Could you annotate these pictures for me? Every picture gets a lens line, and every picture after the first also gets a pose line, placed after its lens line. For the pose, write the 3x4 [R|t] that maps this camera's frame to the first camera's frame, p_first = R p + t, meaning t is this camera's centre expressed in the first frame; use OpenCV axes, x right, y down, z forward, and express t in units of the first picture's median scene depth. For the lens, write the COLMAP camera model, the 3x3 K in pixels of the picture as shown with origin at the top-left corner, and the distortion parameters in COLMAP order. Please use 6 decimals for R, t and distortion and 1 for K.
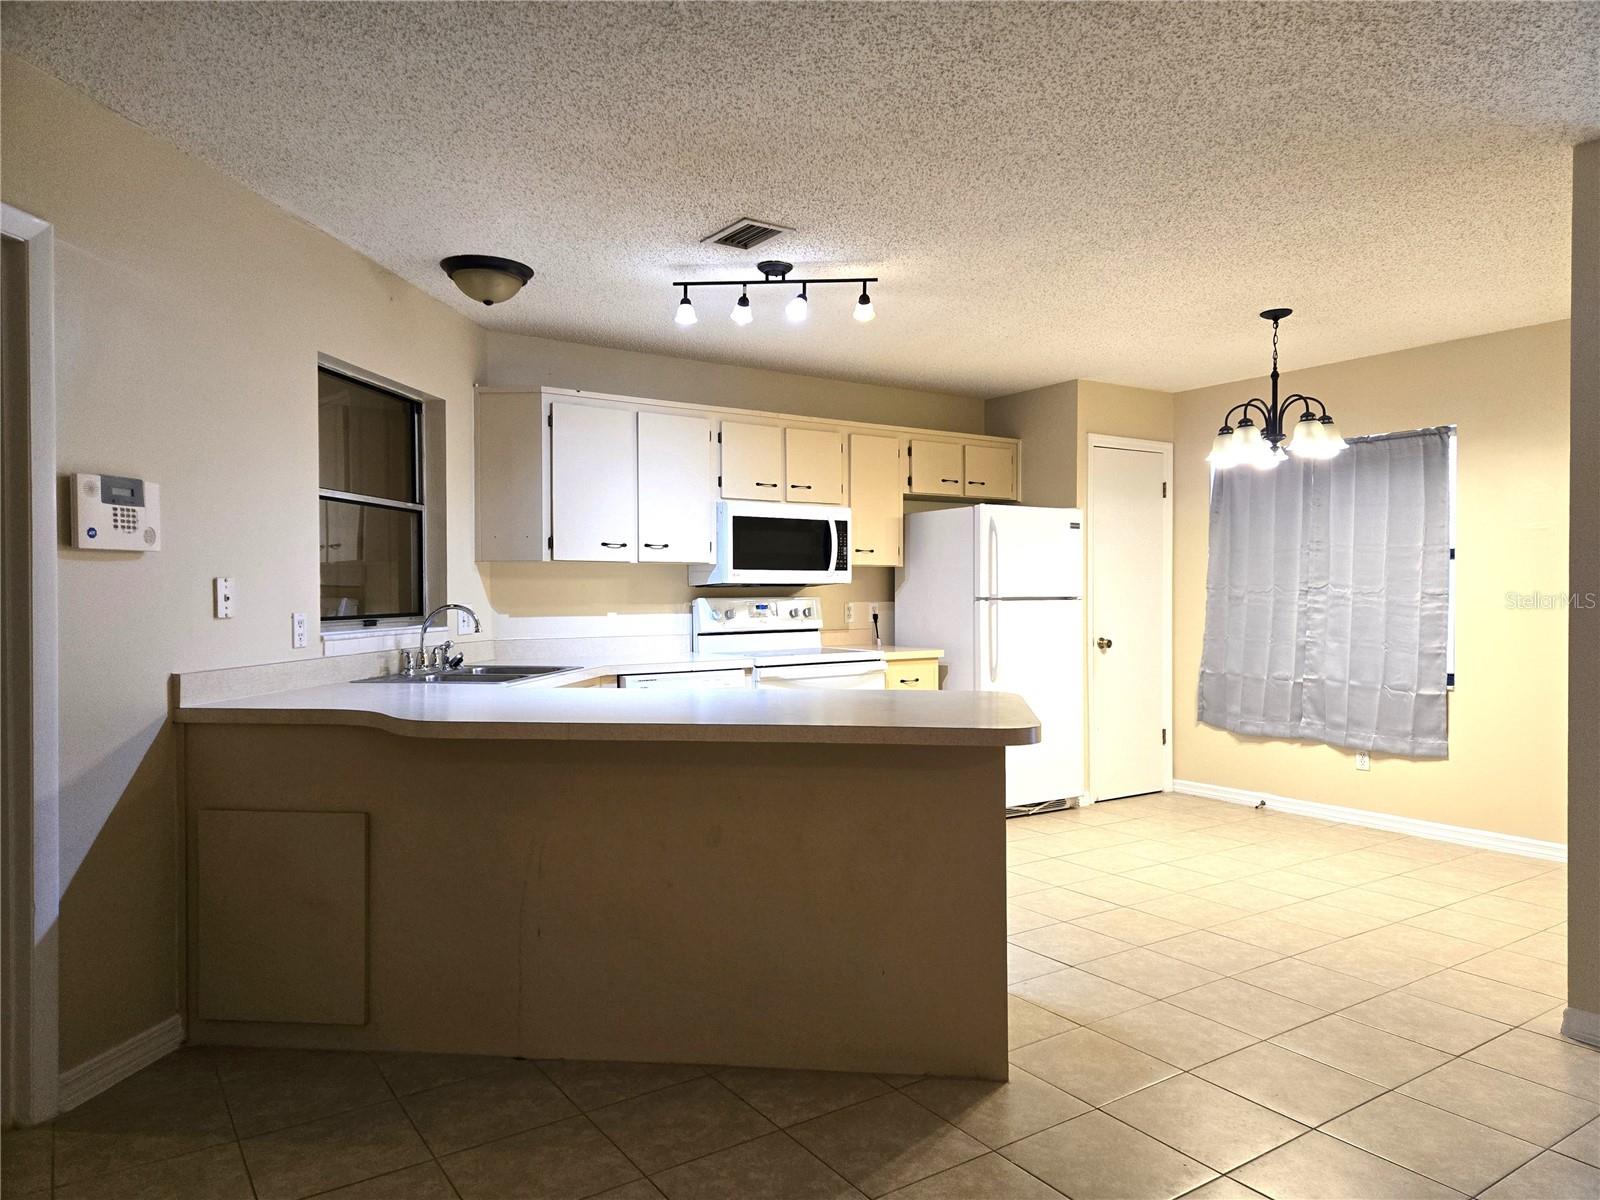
lens RADIAL K [[1064.5, 0, 784.9], [0, 1064.5, 614.8], [0, 0, 1]] dist [0.069884, -0.051476]
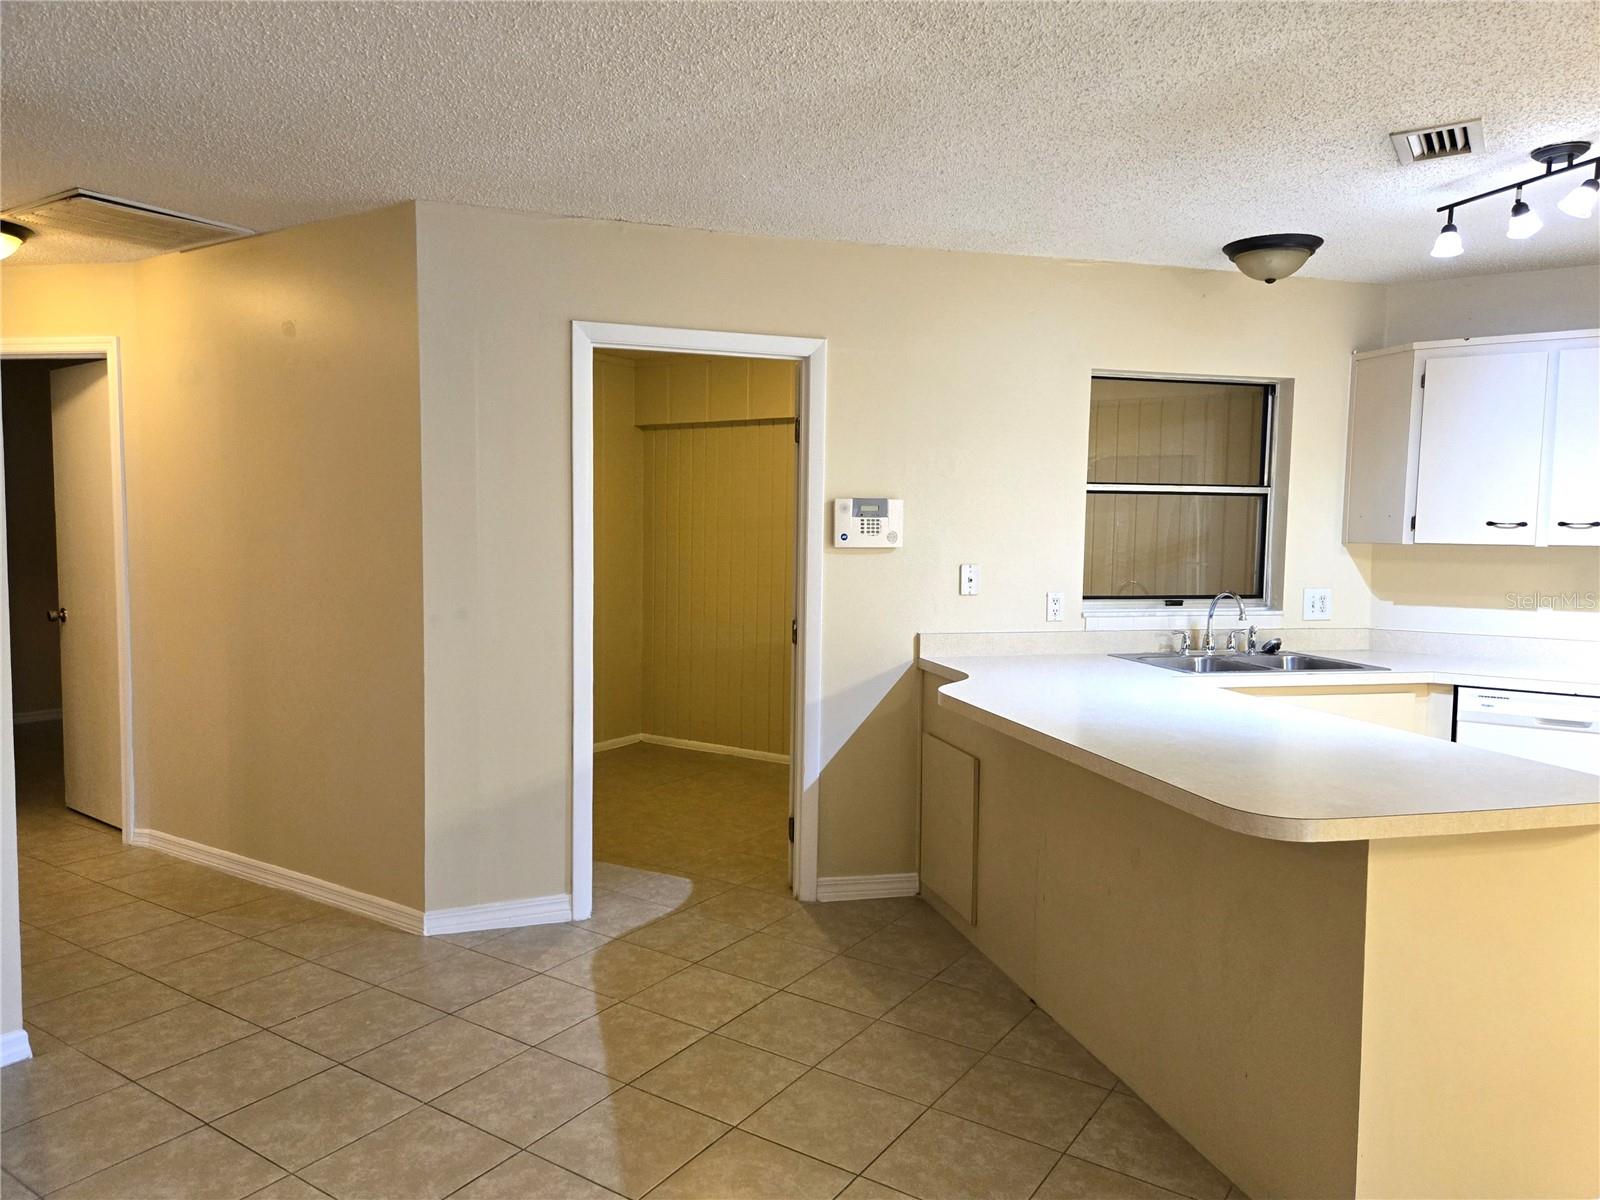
lens RADIAL K [[1064.5, 0, 816.9], [0, 1064.5, 614.7], [0, 0, 1]] dist [0.069884, -0.051476]
pose [[0.391151, 0.080999, -0.916755, 0.549601], [-0.033314, 0.996713, 0.073849, -0.057222], [0.919724, 0.001655, 0.392563, 0.283594]]
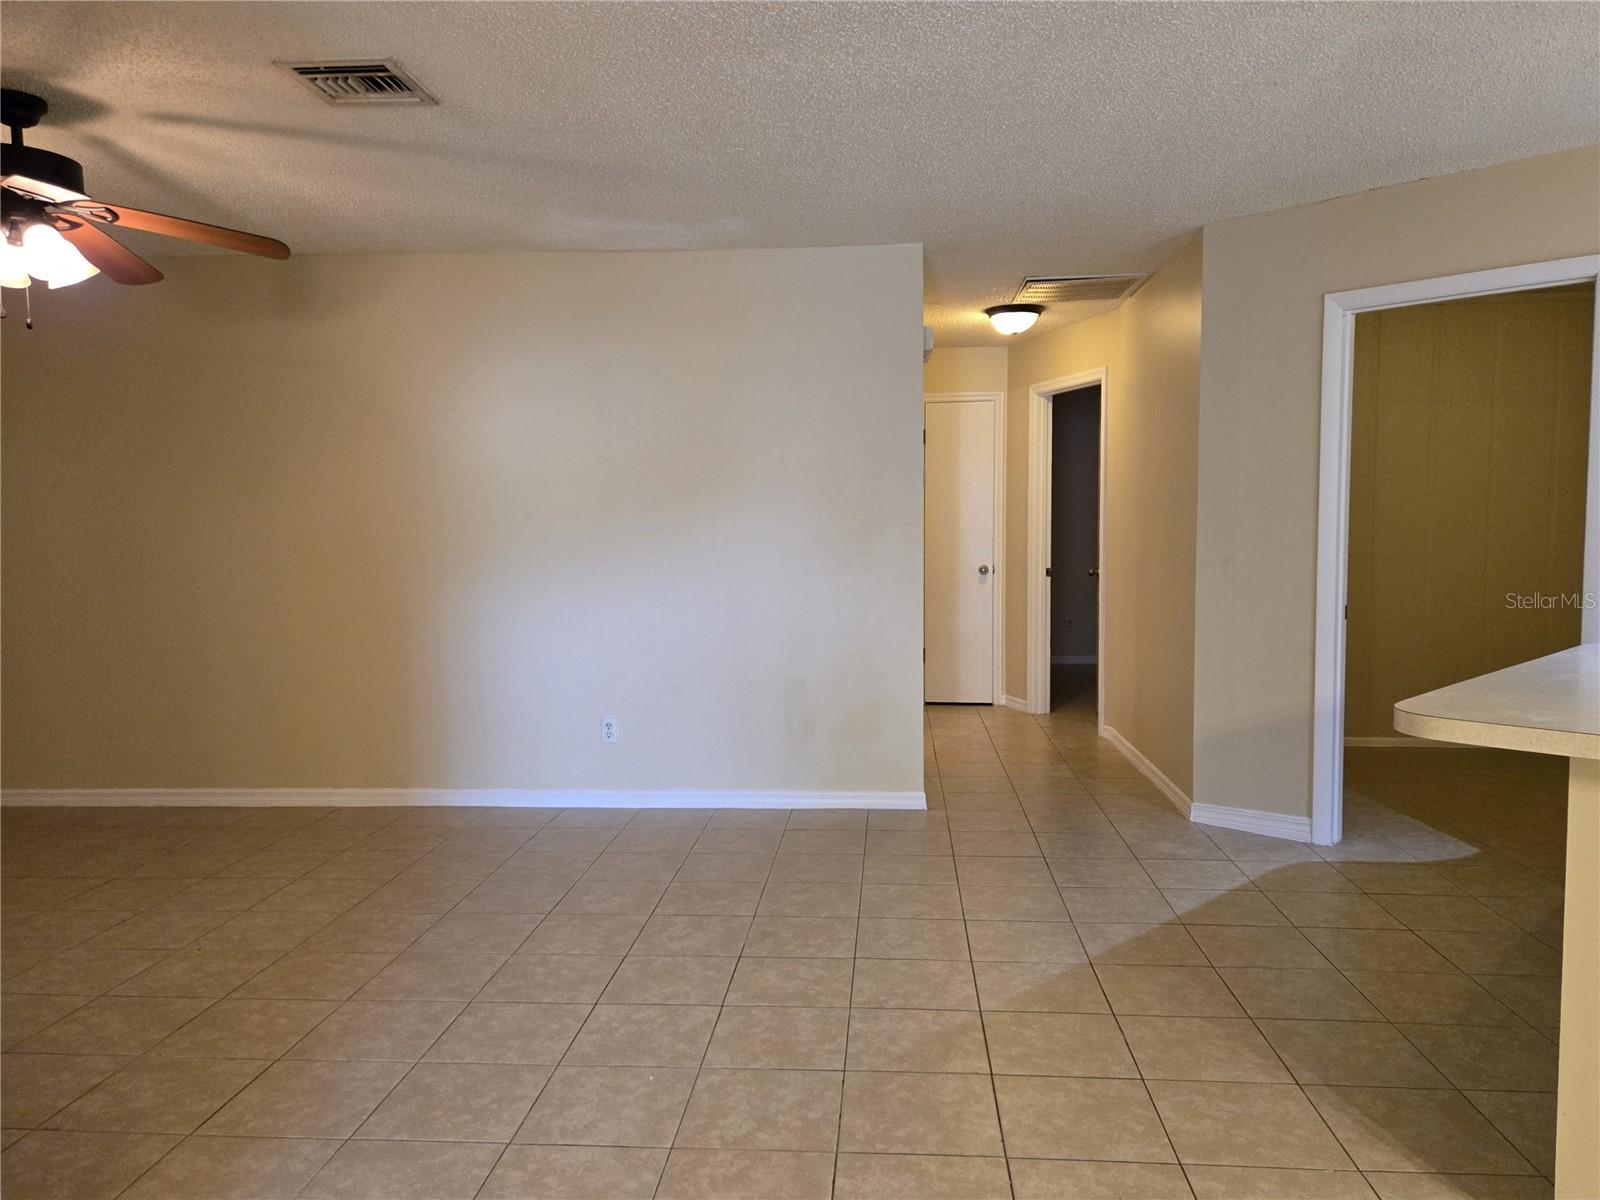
lens RADIAL K [[1134.7, 0, 814.4], [0, 1134.7, 606.1], [0, 0, 1]] dist [0.052710, -0.024934]
pose [[-0.620148, 0.067088, -0.781611, 0.800040], [0.002519, 0.996502, 0.083534, -0.029043], [0.784481, 0.049834, -0.618147, 0.825180]]
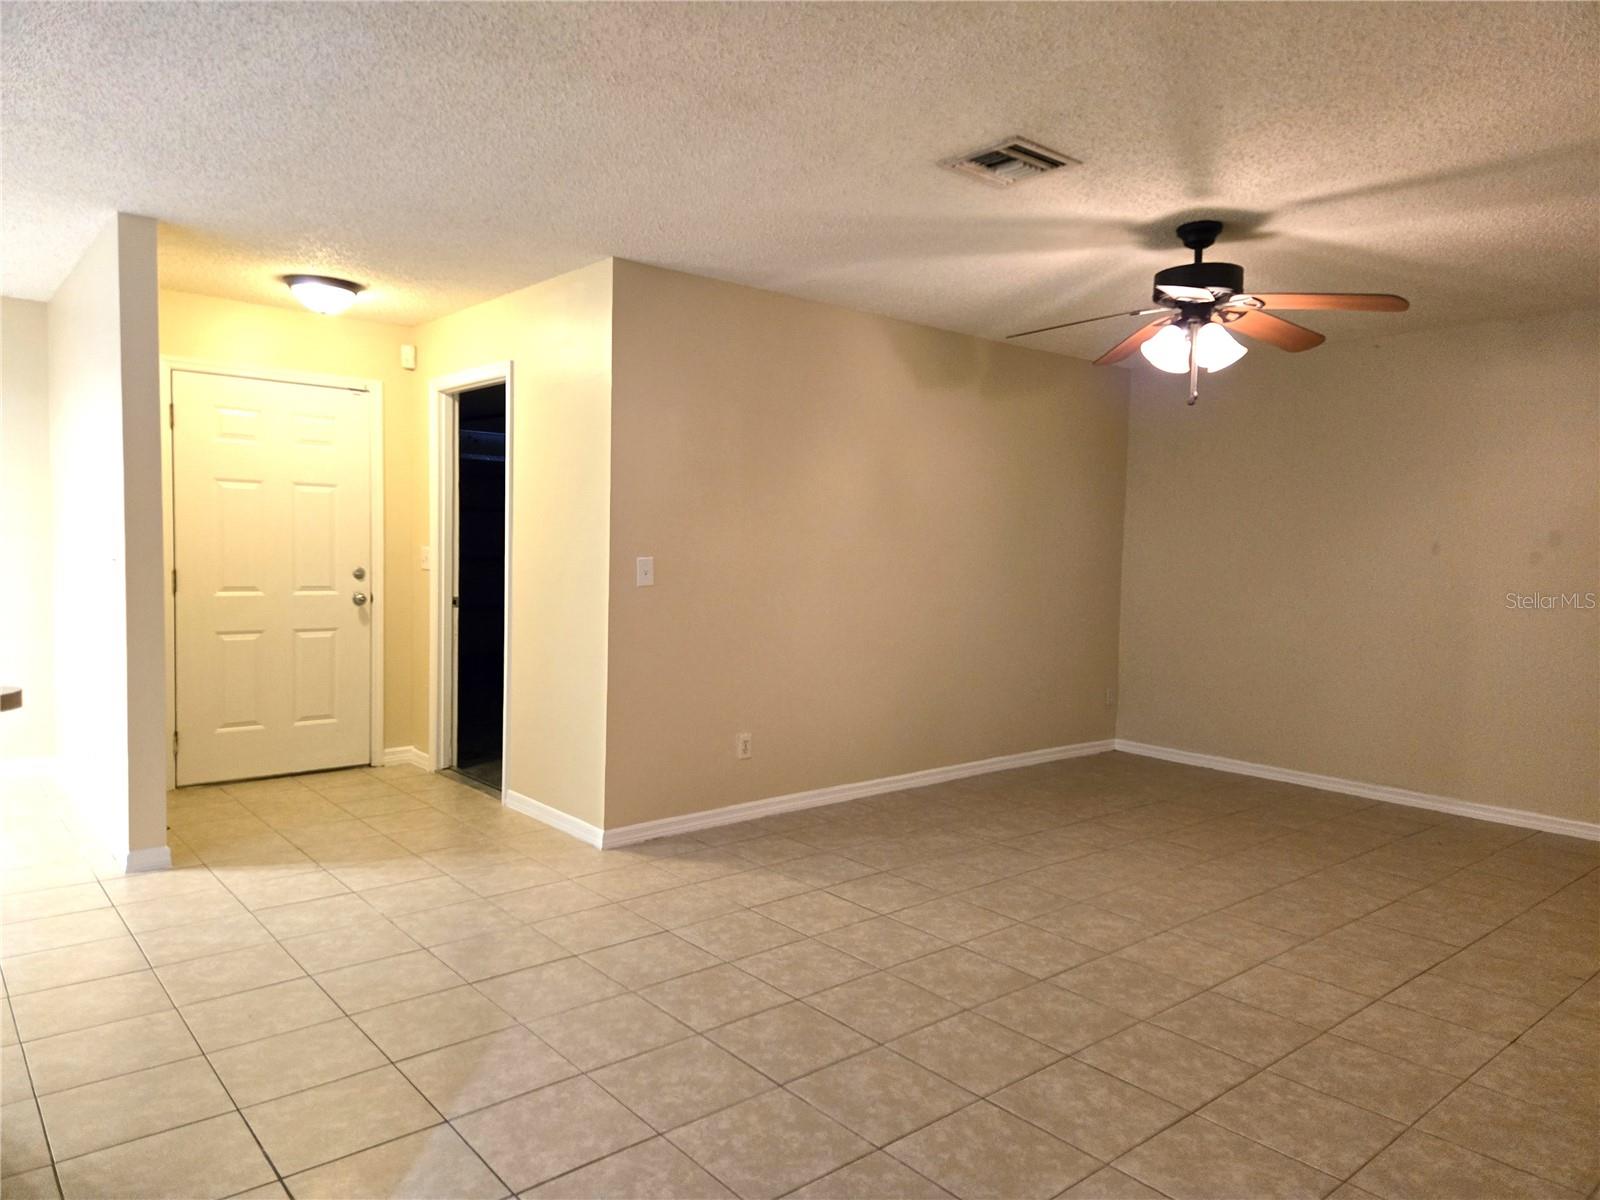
lens RADIAL K [[1064.5, 0, 805.8], [0, 1064.5, 592.0], [0, 0, 1]] dist [0.069884, -0.051476]
pose [[-0.105837, -0.041112, 0.993533, -0.604732], [-0.009036, 0.999143, 0.040382, -0.023039], [-0.994342, -0.004704, -0.106118, 0.263617]]
